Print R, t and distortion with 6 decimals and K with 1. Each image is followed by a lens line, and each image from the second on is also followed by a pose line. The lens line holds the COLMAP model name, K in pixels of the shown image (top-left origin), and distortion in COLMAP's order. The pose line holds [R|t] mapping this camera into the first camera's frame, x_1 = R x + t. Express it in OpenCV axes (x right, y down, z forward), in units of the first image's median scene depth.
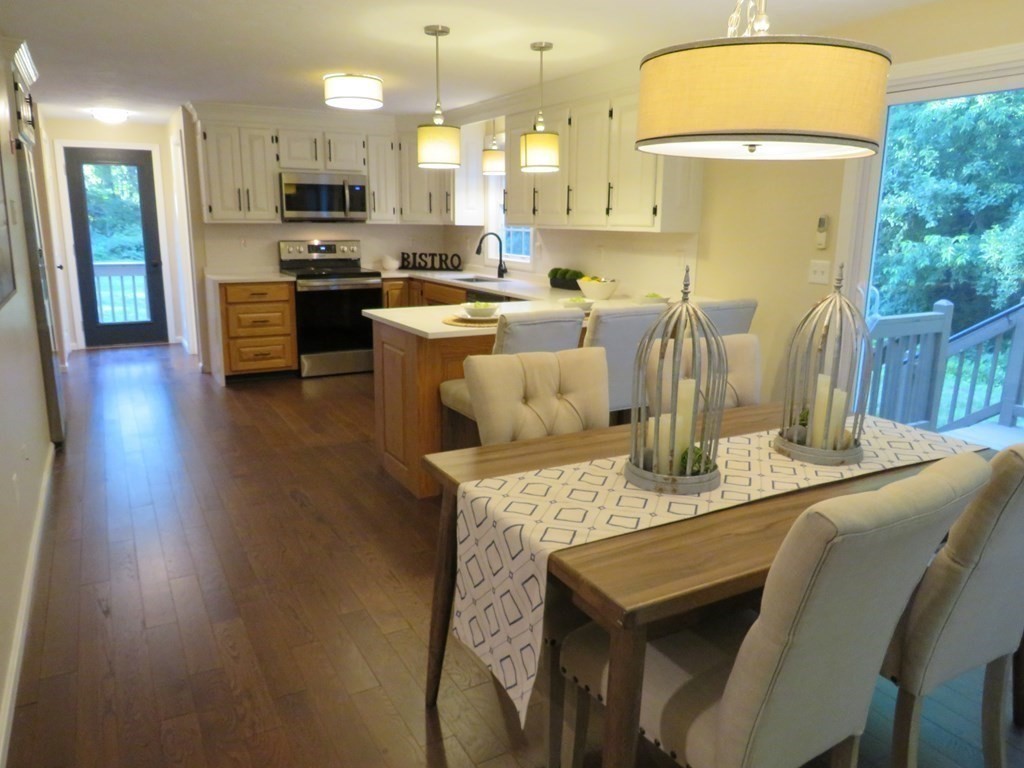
lens RADIAL K [[726.3, 0, 512.0], [0, 726.3, 384.0], [0, 0, 1]] dist [-0.001760, 0.002550]
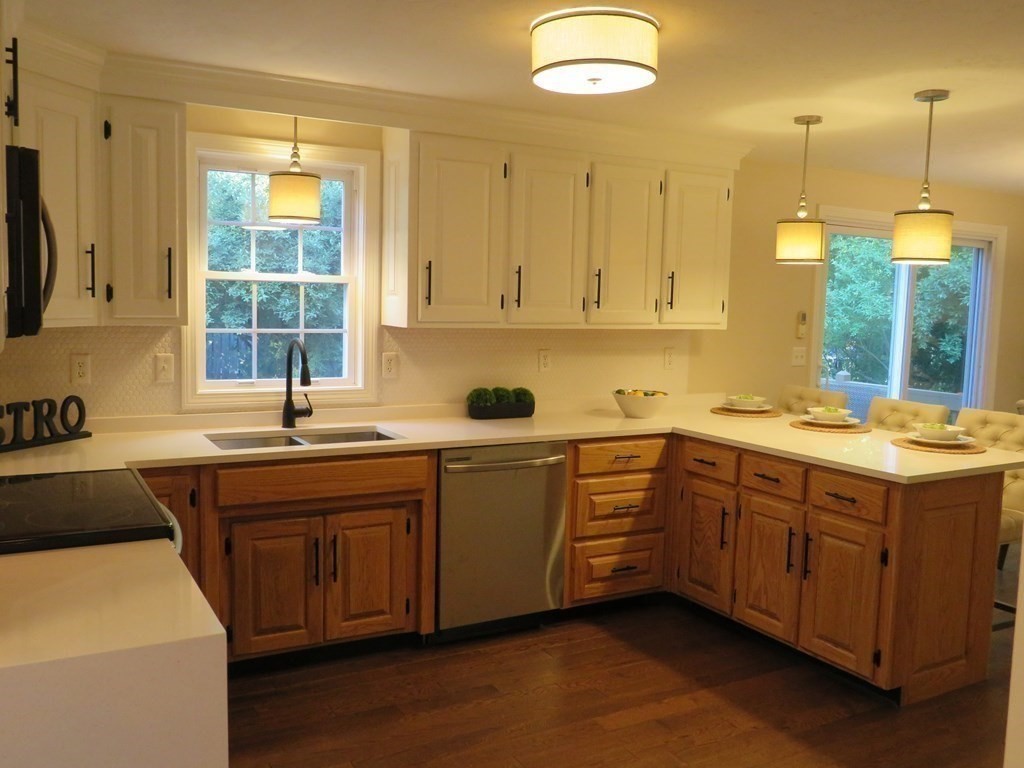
lens RADIAL K [[910.0, 0, 512.0], [0, 910.0, 384.0], [0, 0, 1]] dist [-0.001352, -0.001178]
pose [[0.007222, -0.110849, 0.993811, -0.682030], [0.198956, 0.974127, 0.107208, -0.227293], [-0.979982, 0.196951, 0.029090, 0.883996]]
